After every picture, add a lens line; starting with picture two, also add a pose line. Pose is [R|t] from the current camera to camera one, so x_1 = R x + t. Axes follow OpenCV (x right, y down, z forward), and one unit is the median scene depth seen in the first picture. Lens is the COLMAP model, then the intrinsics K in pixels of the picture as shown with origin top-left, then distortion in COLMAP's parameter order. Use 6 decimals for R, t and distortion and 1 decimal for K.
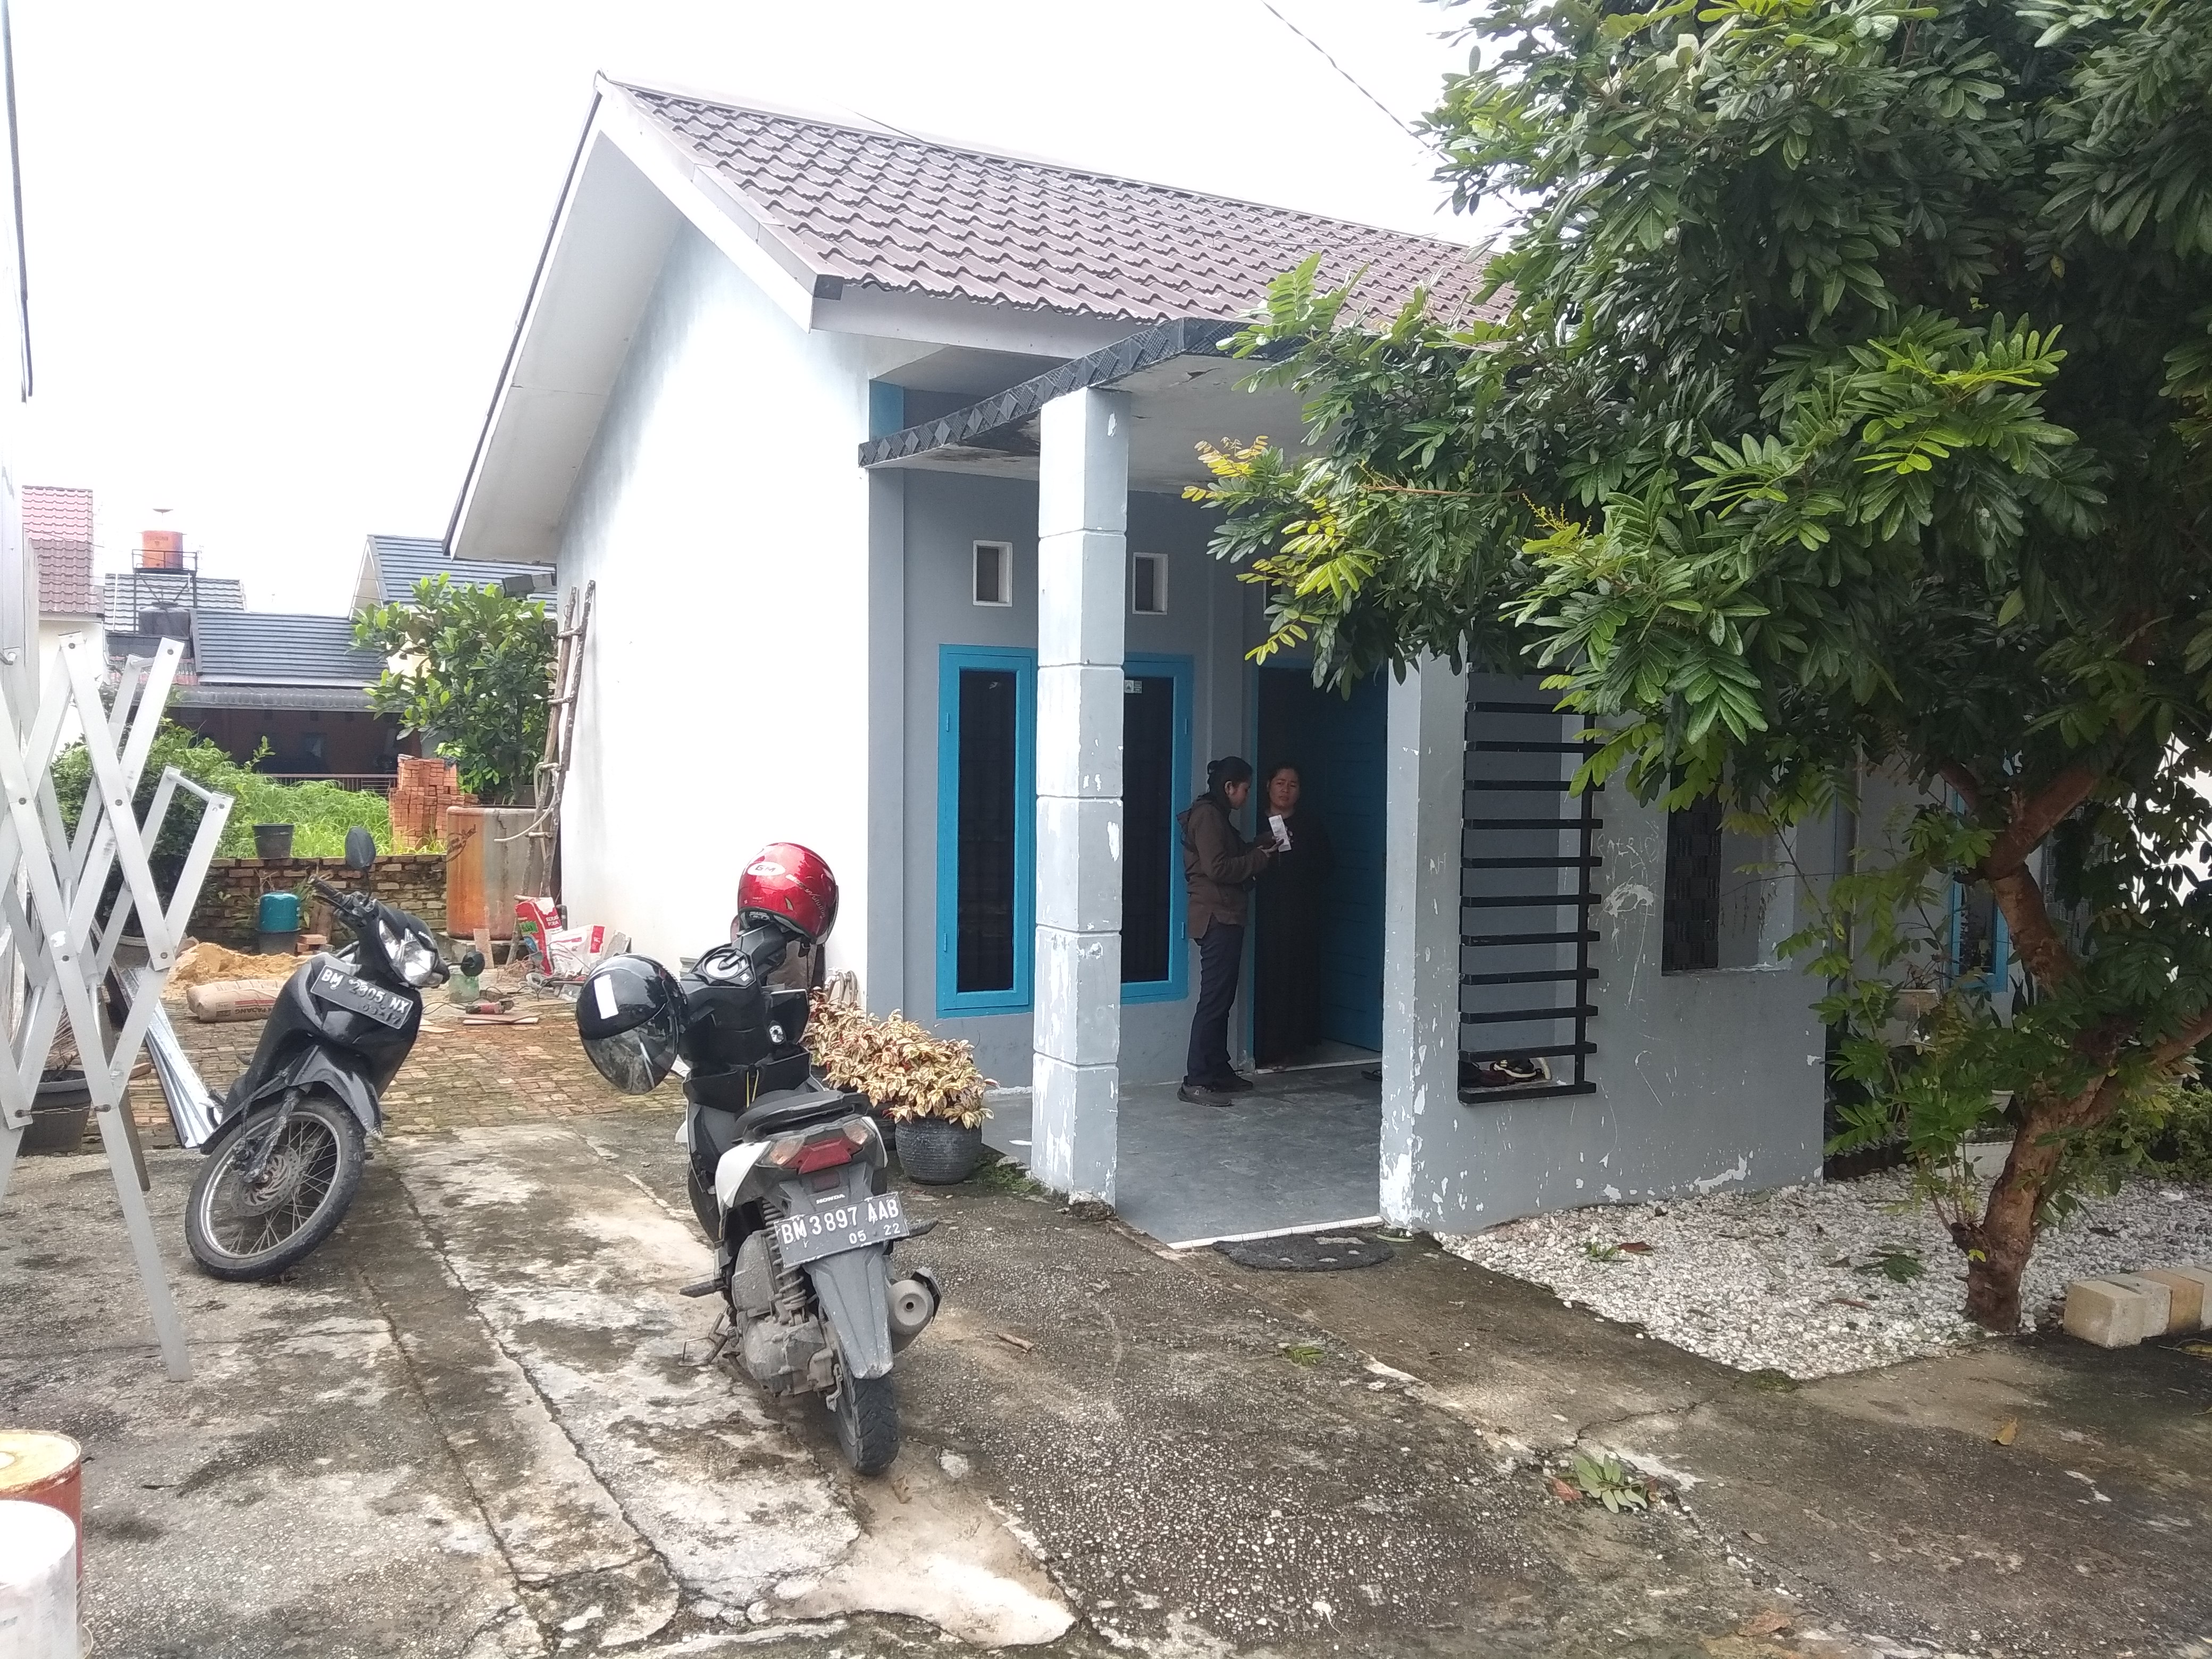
lens RADIAL K [[1767.5, 0, 1100.9], [0, 1767.5, 831.9], [0, 0, 1]] dist [0.048552, -0.004372]
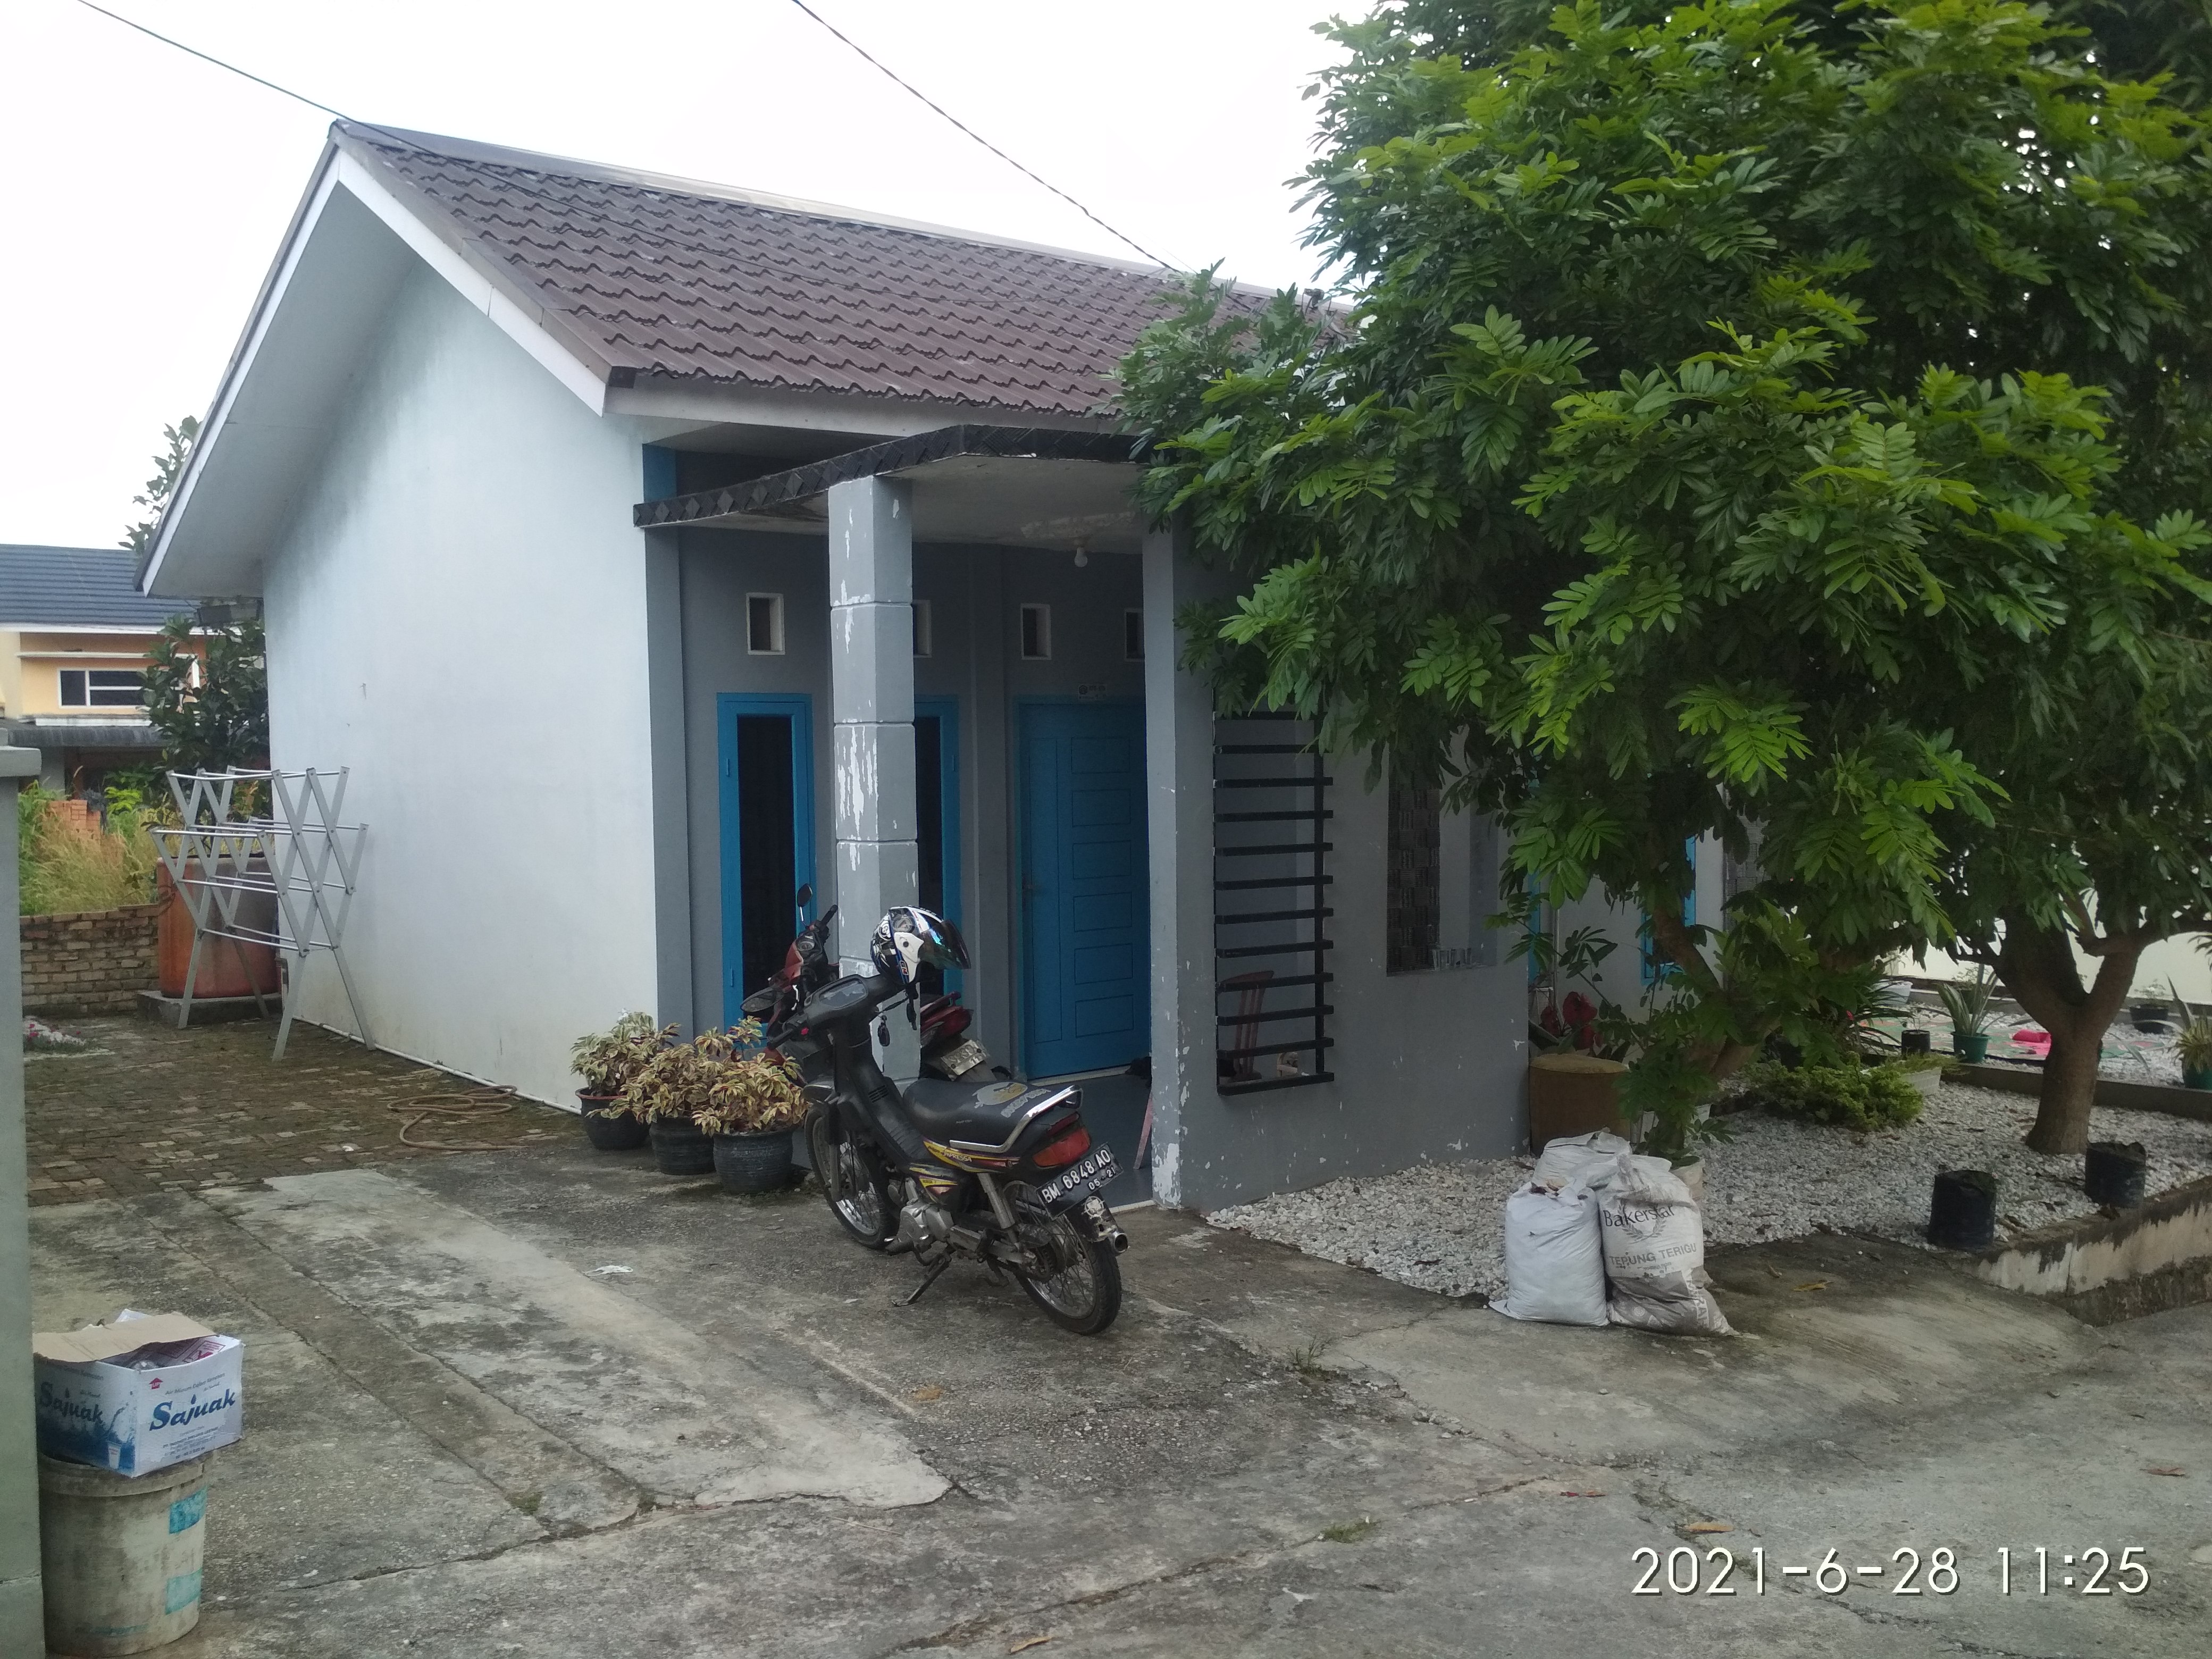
lens RADIAL K [[1964.0, 0, 1132.6], [0, 1964.0, 839.3], [0, 0, 1]] dist [0.068546, -0.152445]
pose [[0.985897, -0.034814, 0.163690, -0.052794], [0.035013, 0.999385, 0.001673, -0.015845], [-0.163648, 0.004082, 0.986510, -0.235134]]
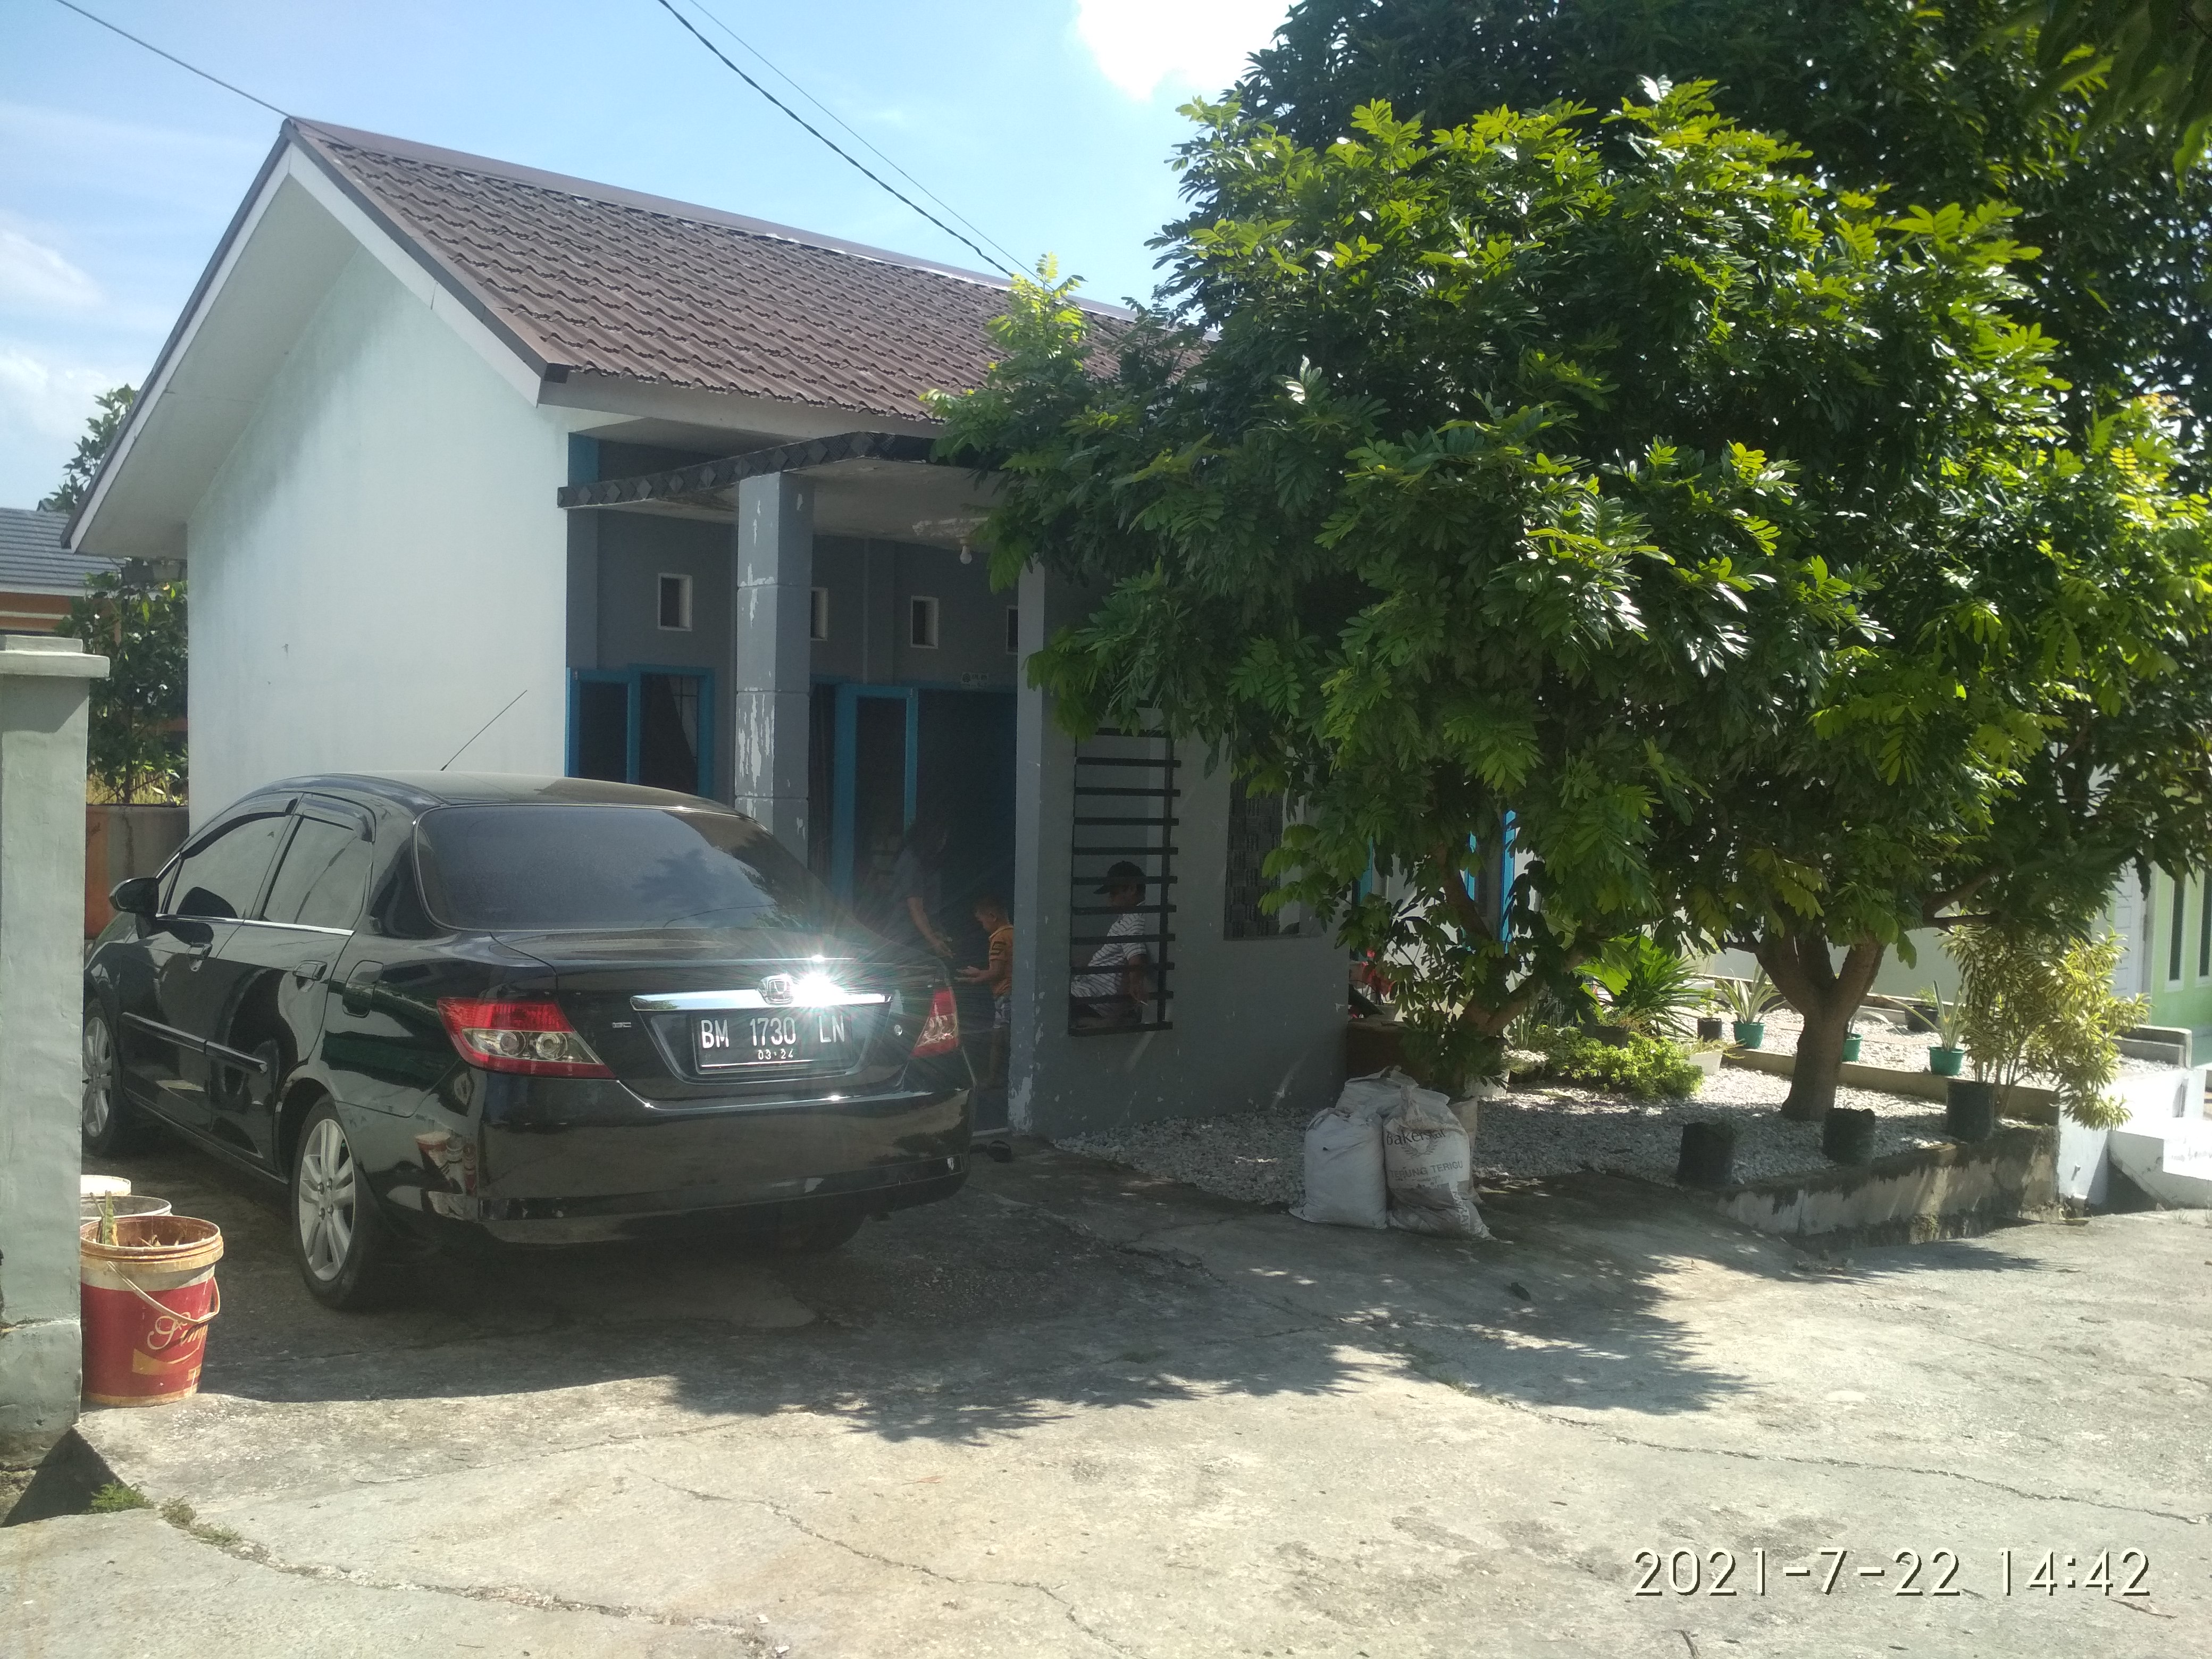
lens RADIAL K [[1964.0, 0, 1147.5], [0, 1964.0, 838.6], [0, 0, 1]] dist [0.068546, -0.152445]
pose [[0.973936, 0.004025, 0.226788, -0.065198], [-0.003538, 0.999990, -0.002557, 0.012060], [-0.226796, 0.001688, 0.973941, -0.396166]]
